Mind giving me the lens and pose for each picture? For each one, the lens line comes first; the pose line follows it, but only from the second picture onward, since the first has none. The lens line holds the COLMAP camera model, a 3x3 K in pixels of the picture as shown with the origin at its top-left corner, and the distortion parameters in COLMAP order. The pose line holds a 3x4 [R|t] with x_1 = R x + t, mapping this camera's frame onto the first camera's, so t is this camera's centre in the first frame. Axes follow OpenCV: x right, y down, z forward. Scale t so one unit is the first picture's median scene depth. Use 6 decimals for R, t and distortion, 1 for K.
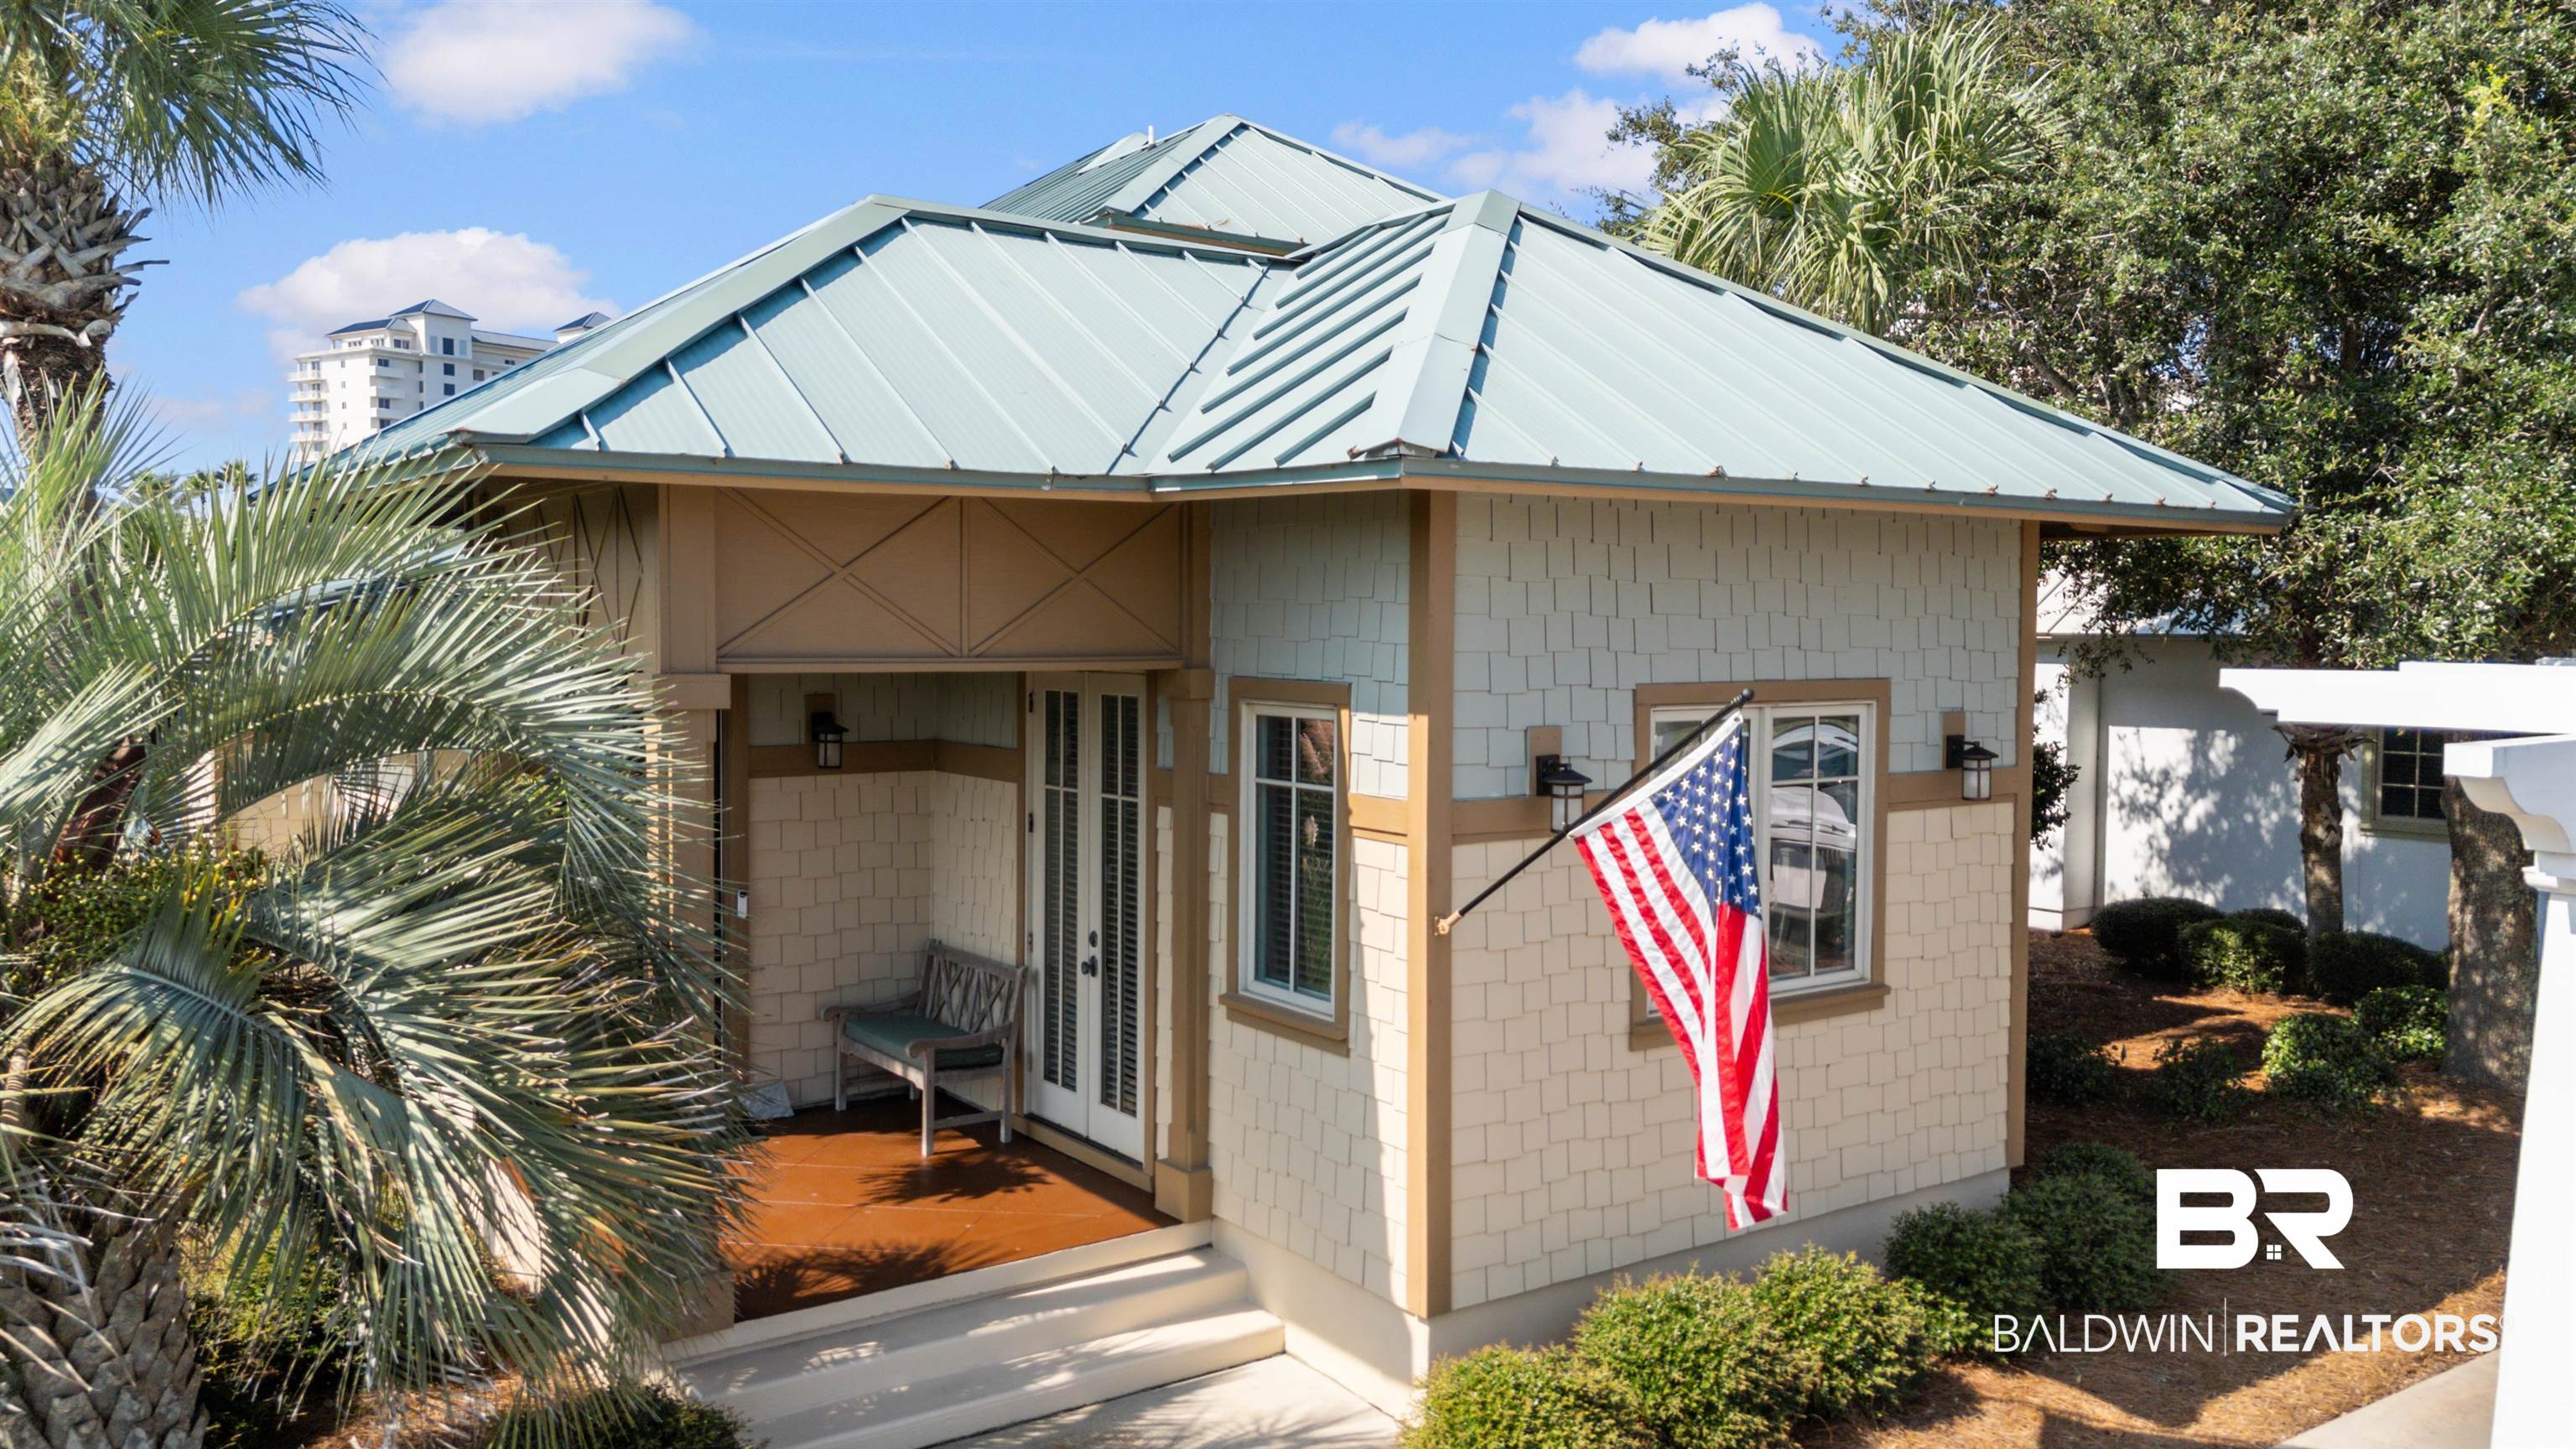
lens RADIAL K [[1858.1, 0, 1280.1], [0, 1858.1, 705.9], [0, 0, 1]] dist [0.085023, -0.085391]
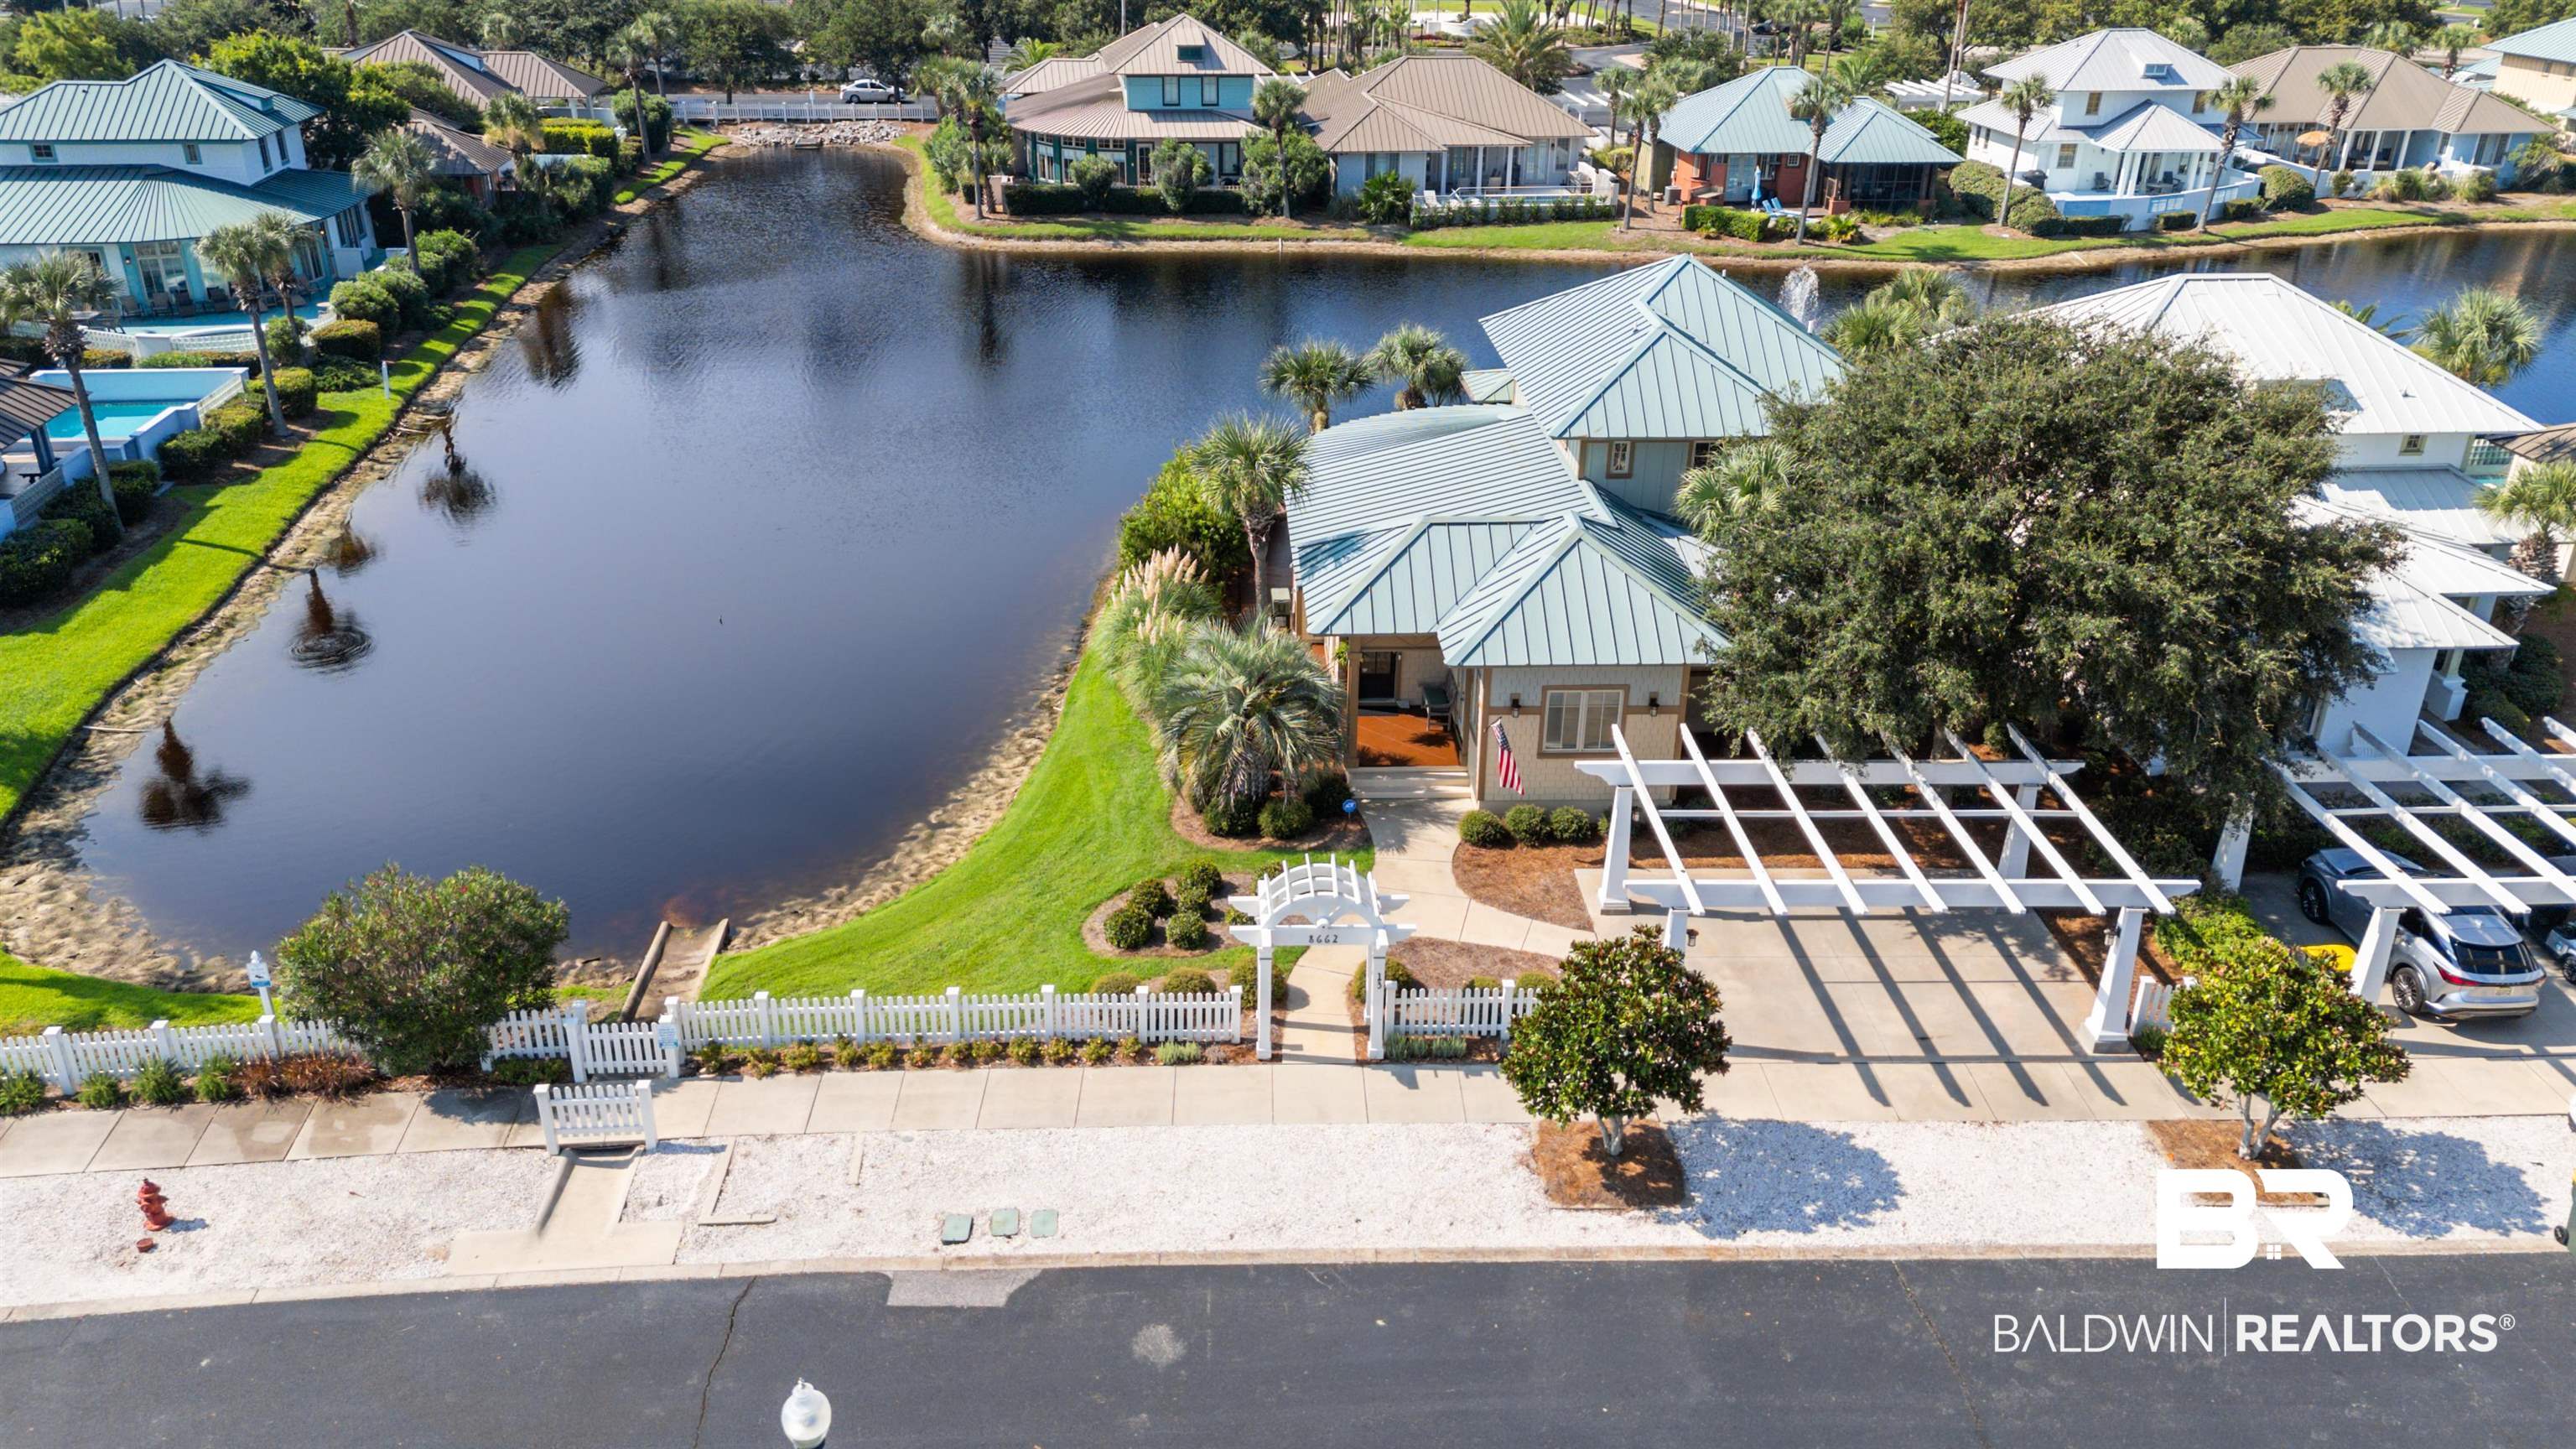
lens RADIAL K [[1858.1, 0, 1280.1], [0, 1858.1, 705.9], [0, 0, 1]] dist [0.085023, -0.085391]
pose [[0.835863, 0.226214, -0.500160, 1.945867], [-0.023351, 0.924969, 0.379324, -1.678228], [0.548441, -0.305384, 0.778430, -2.906065]]
